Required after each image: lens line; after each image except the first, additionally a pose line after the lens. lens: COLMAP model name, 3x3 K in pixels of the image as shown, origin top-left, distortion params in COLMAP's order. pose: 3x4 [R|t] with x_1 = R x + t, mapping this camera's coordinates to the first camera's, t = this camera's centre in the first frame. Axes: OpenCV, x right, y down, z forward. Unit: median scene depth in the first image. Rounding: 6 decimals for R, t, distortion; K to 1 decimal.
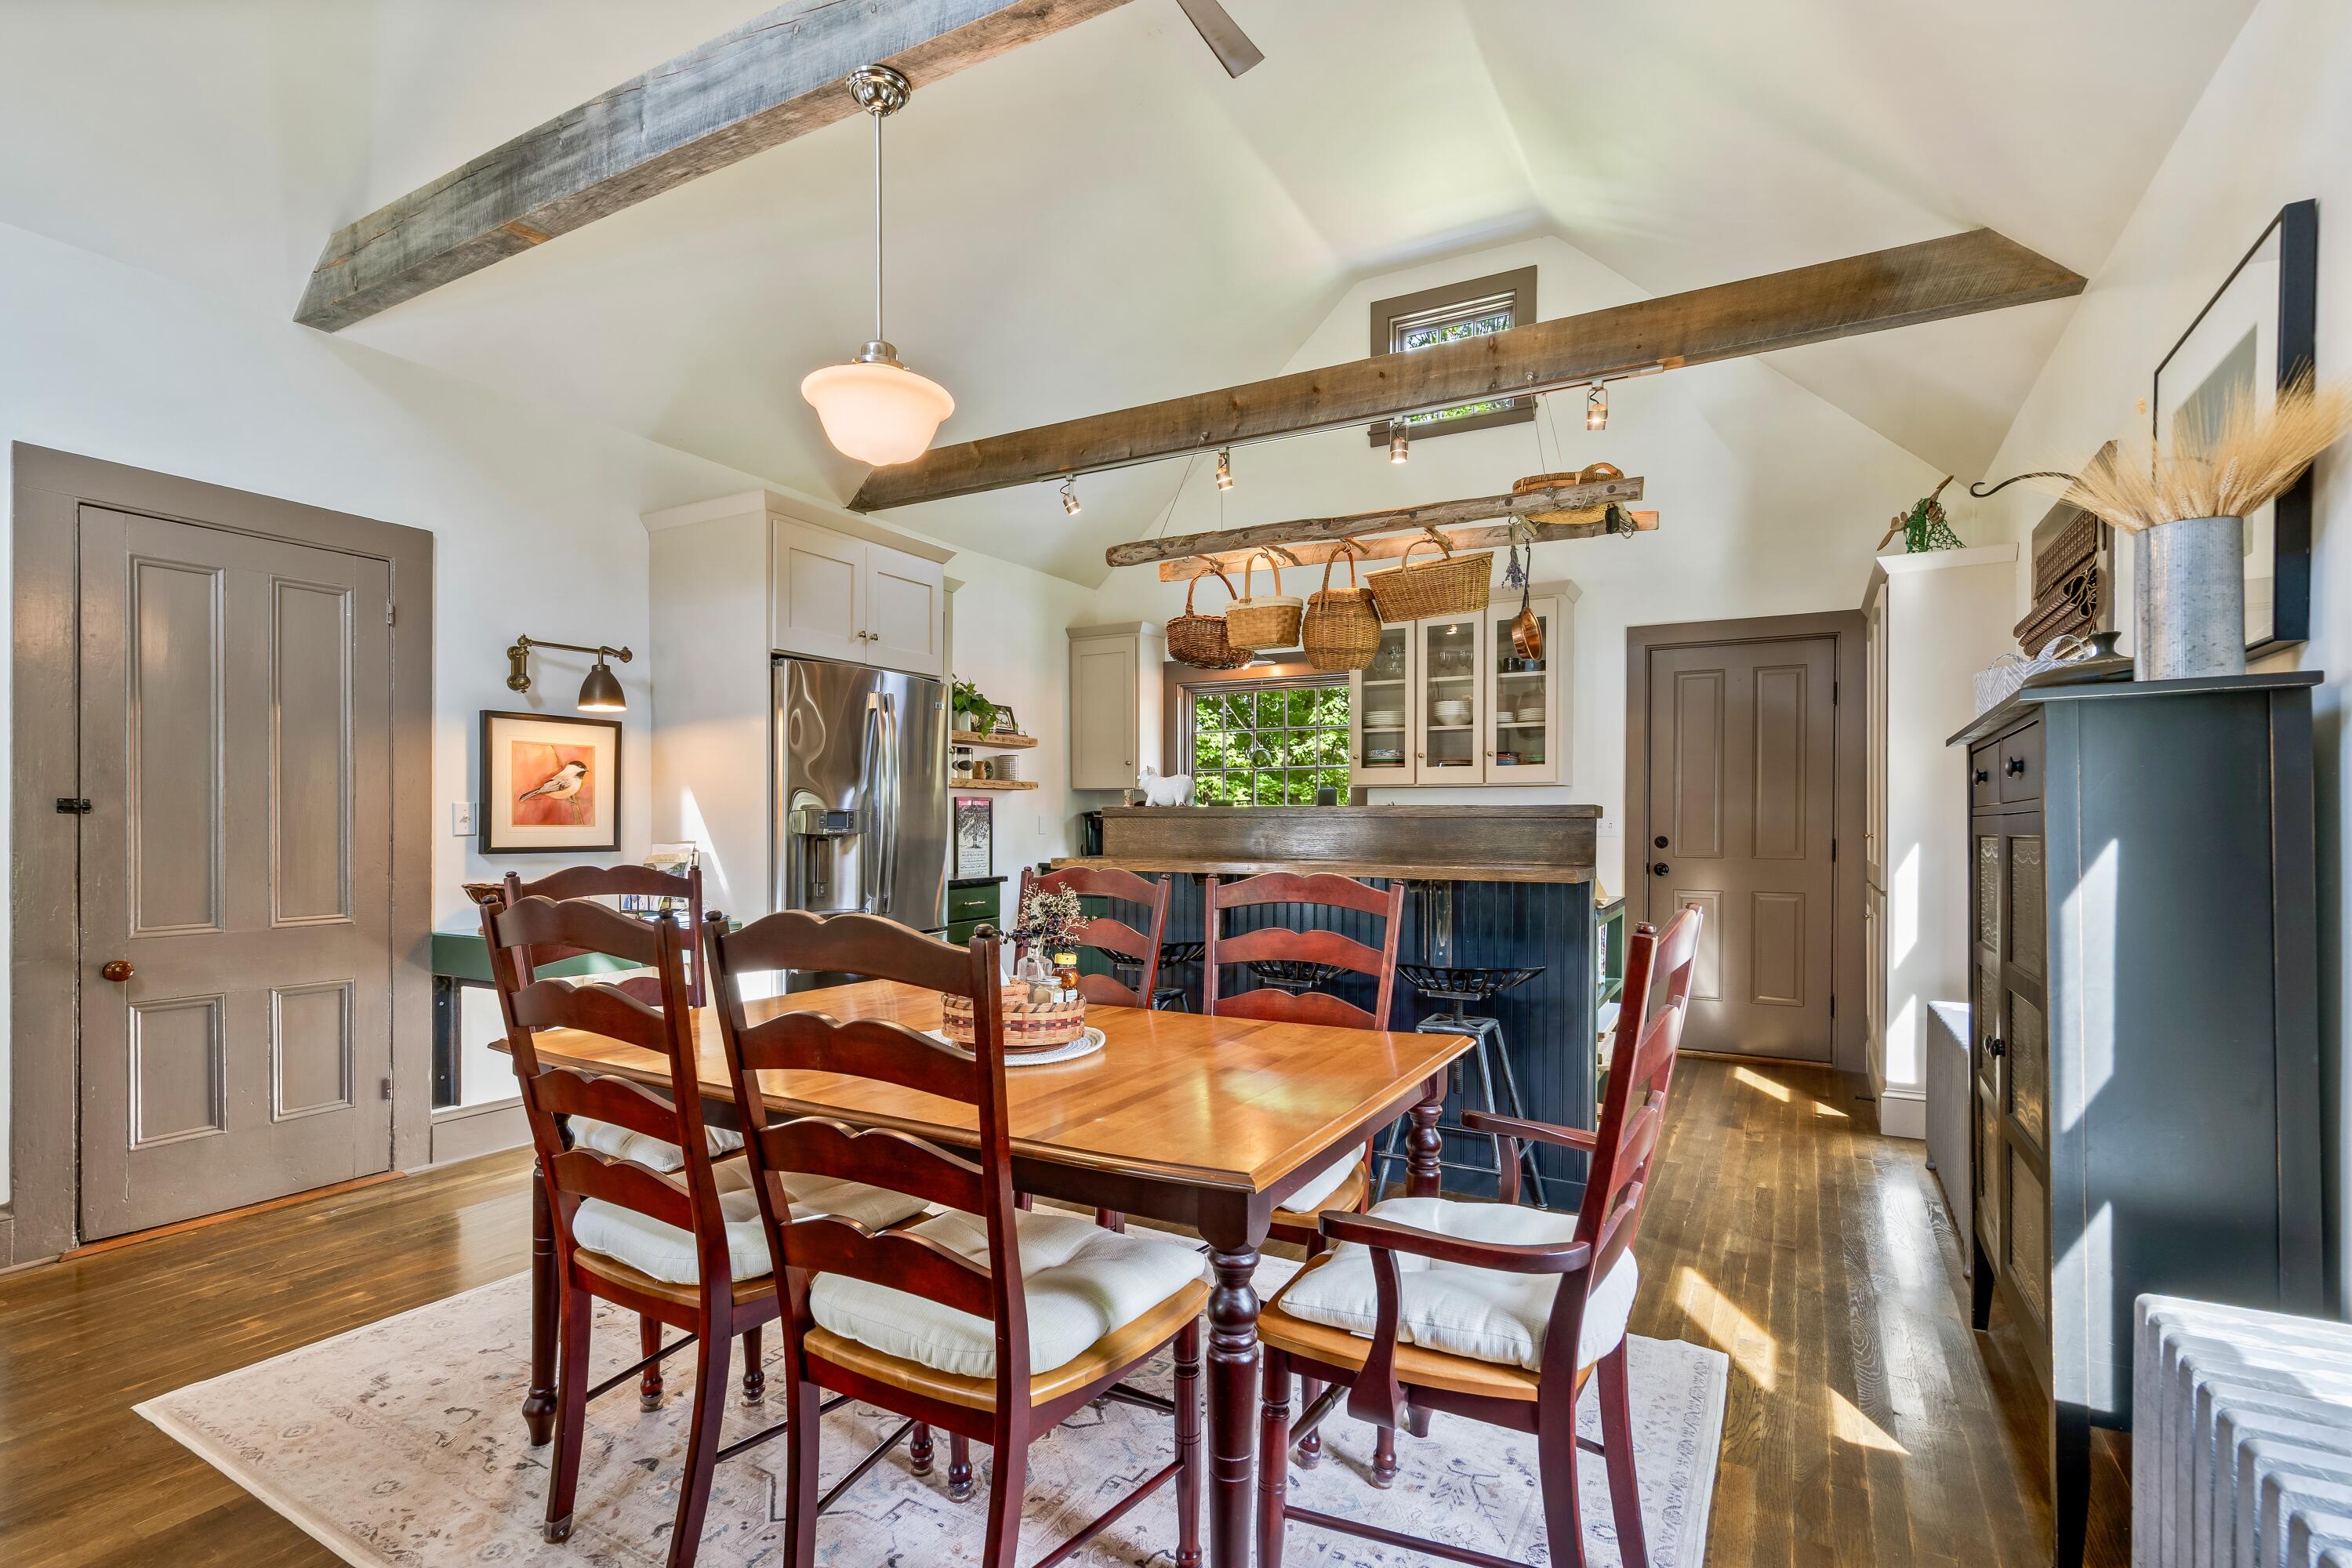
lens RADIAL K [[1075.7, 0, 1179.8], [0, 1075.7, 798.5], [0, 0, 1]] dist [-0.000040, -0.000009]
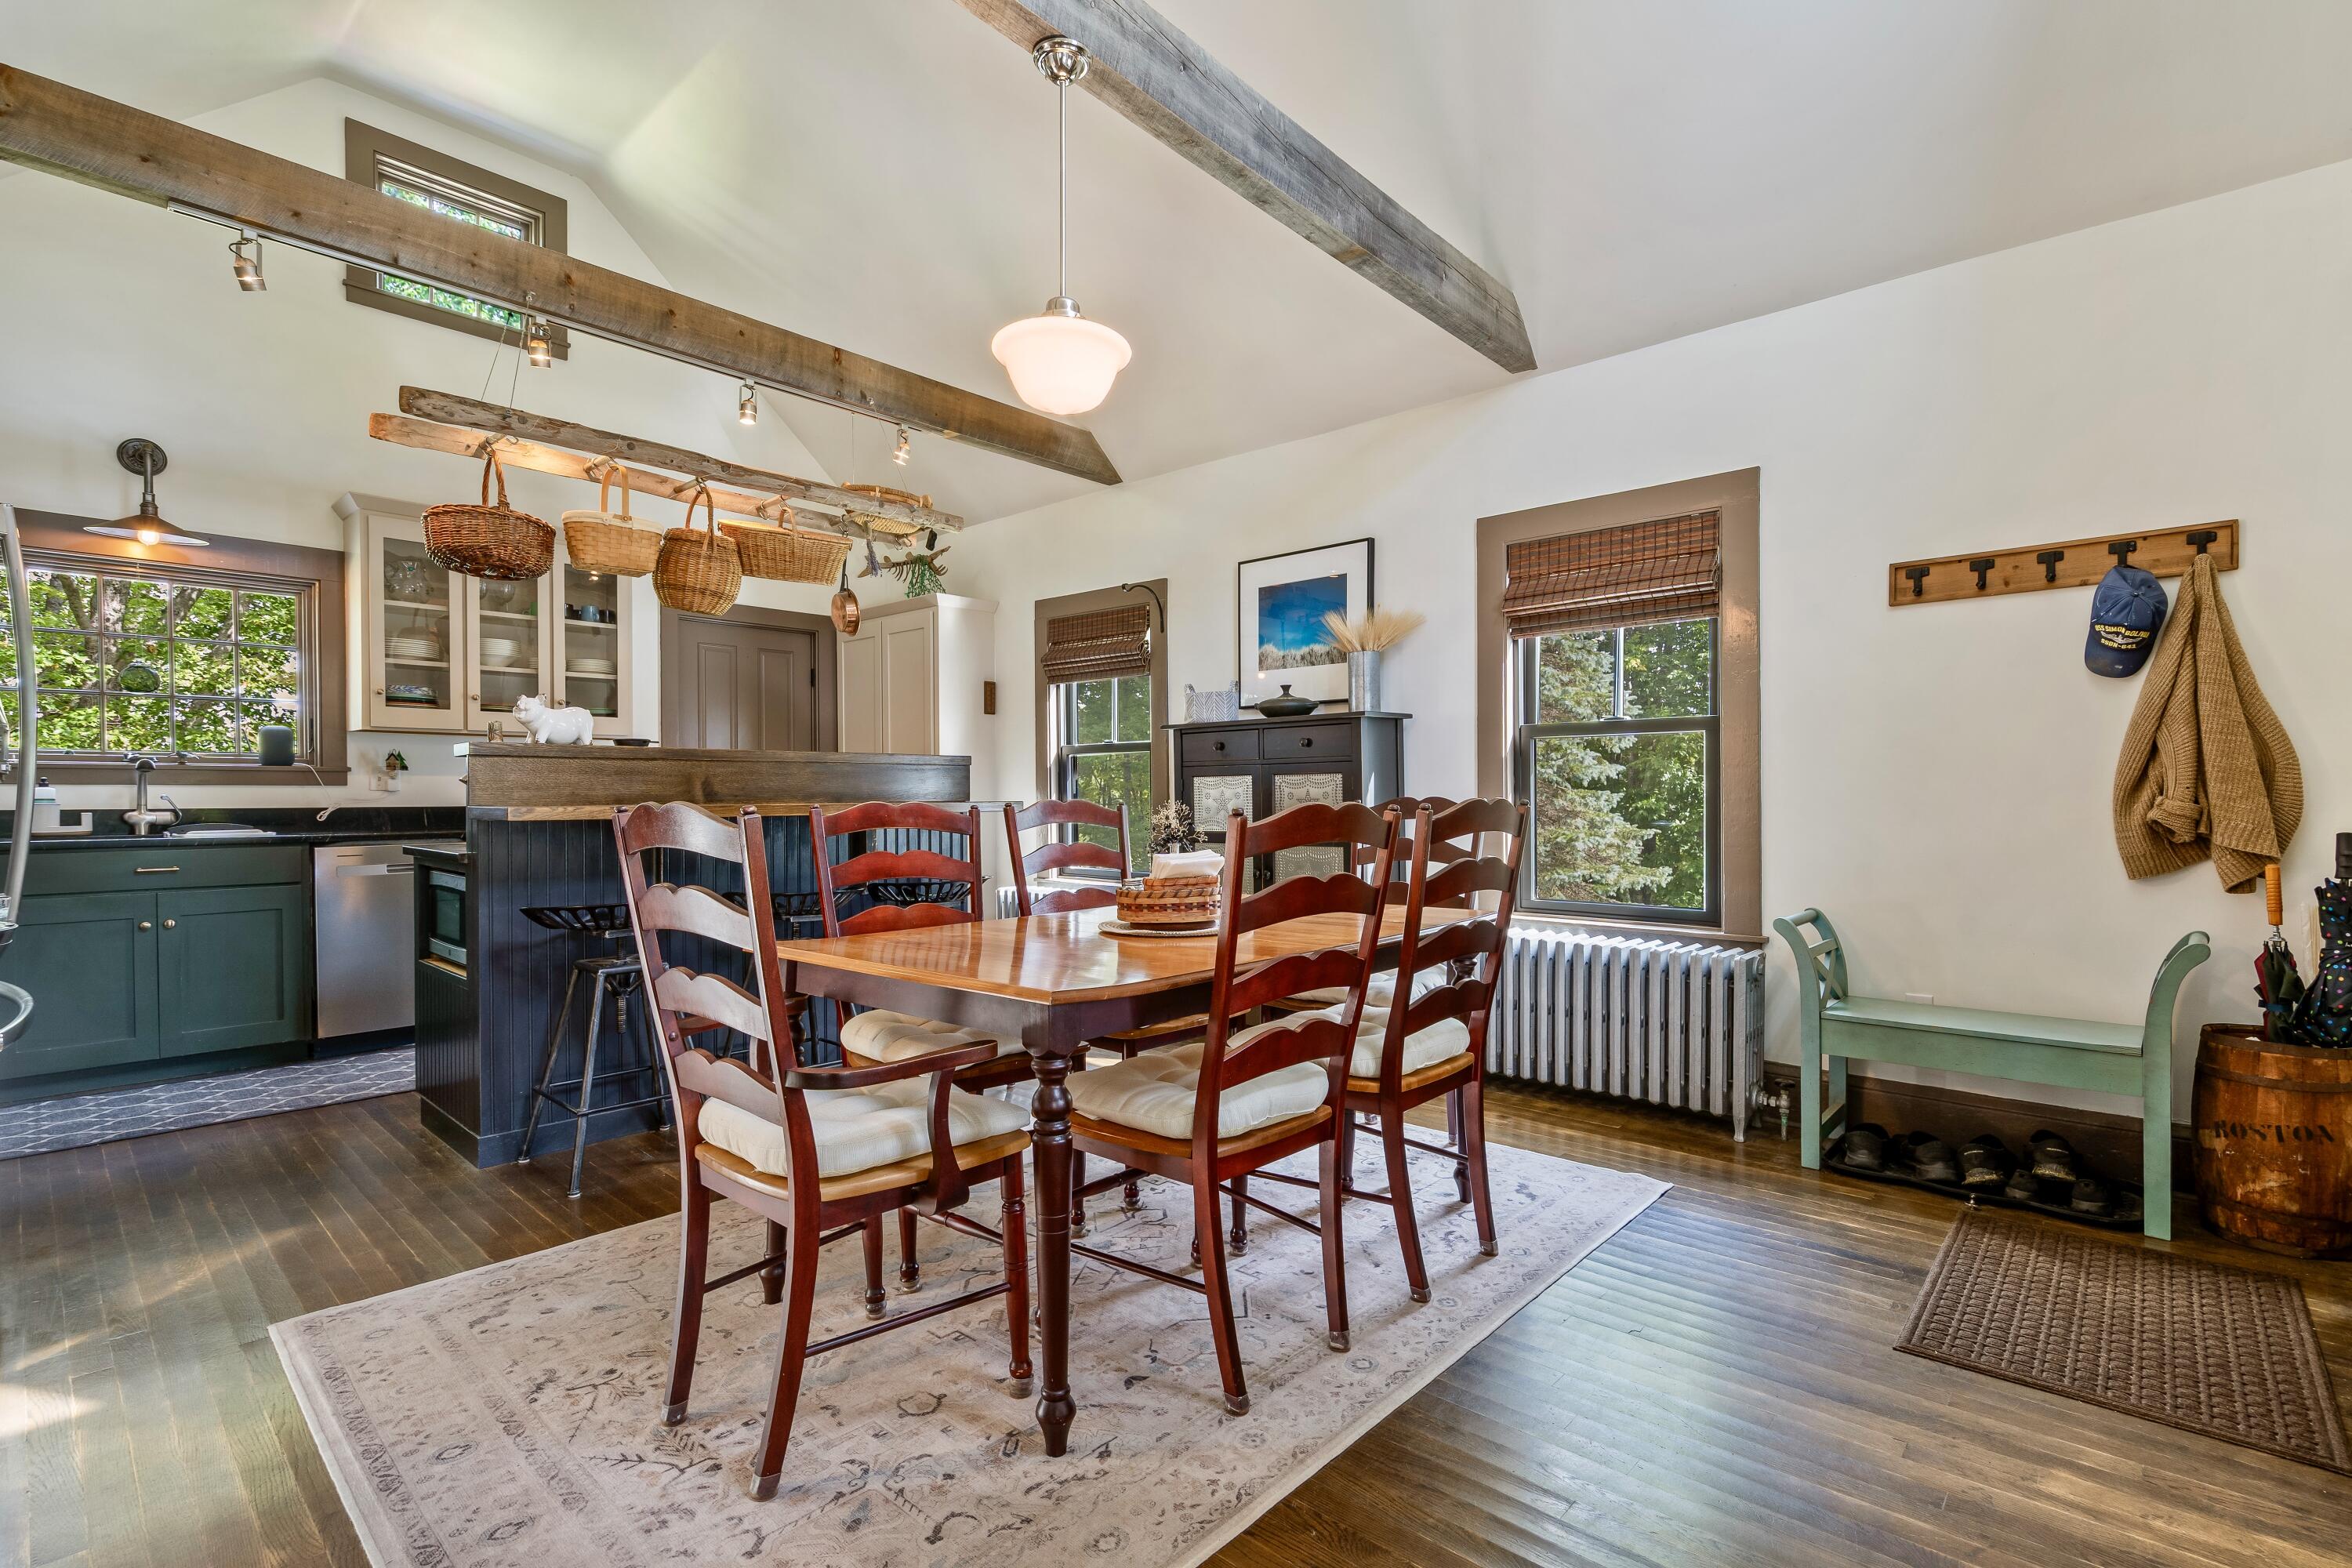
lens RADIAL K [[1075.7, 0, 1179.8], [0, 1075.7, 798.5], [0, 0, 1]] dist [-0.000040, -0.000009]
pose [[0.215104, -0.015499, 0.976468, -0.523613], [-0.008869, 0.999802, 0.017823, 0.021681], [-0.976551, -0.012494, 0.214924, 0.256249]]
